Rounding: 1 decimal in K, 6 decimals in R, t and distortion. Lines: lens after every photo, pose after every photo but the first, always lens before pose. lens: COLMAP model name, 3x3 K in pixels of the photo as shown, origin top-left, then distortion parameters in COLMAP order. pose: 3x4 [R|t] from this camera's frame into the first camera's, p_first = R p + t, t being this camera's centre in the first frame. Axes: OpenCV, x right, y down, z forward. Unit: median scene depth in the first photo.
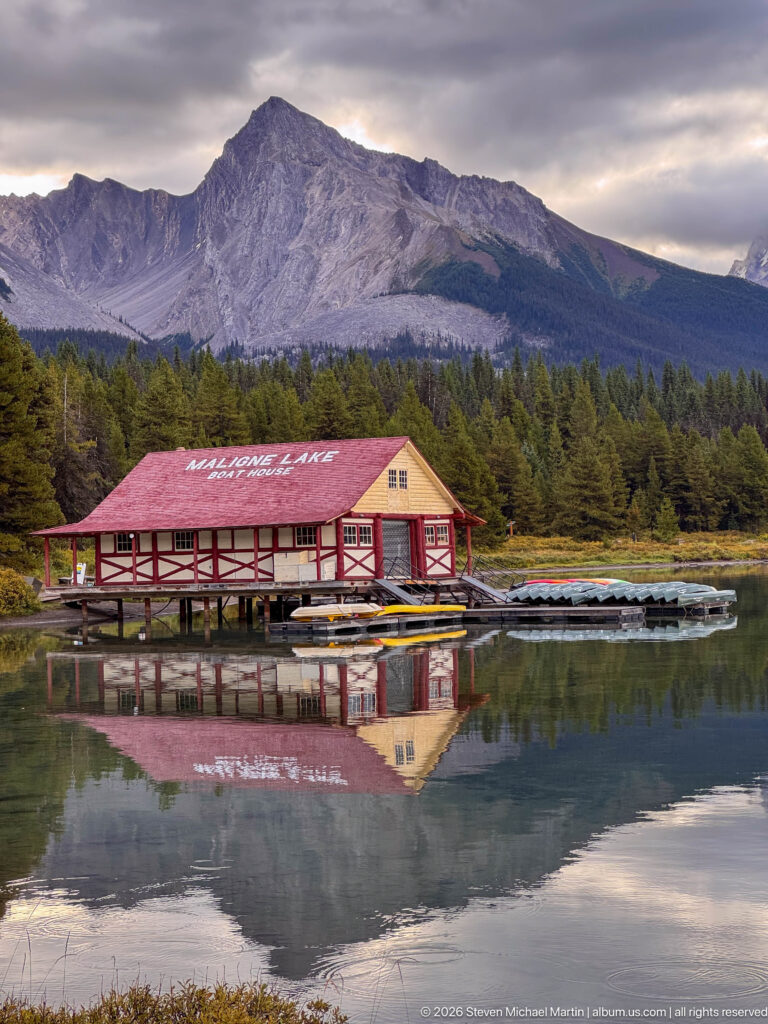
lens RADIAL K [[2313.9, 0, 365.3], [0, 2313.9, 514.1], [0, 0, 1]] dist [-0.552431, 17.575493]
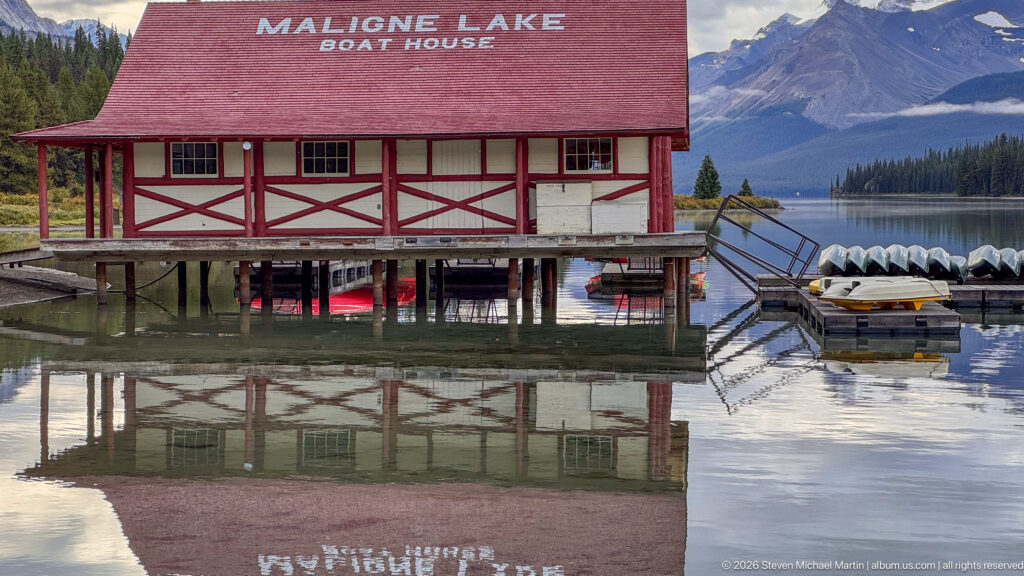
lens RADIAL K [[2364.2, 0, 559.1], [0, 2364.2, 130.7], [0, 0, 1]] dist [0.054374, 0.368830]
pose [[0.889095, 0.036577, 0.456259, -0.288699], [-0.027168, 0.999262, -0.027168, 0.018995], [-0.456916, 0.011760, 0.889432, 0.473204]]
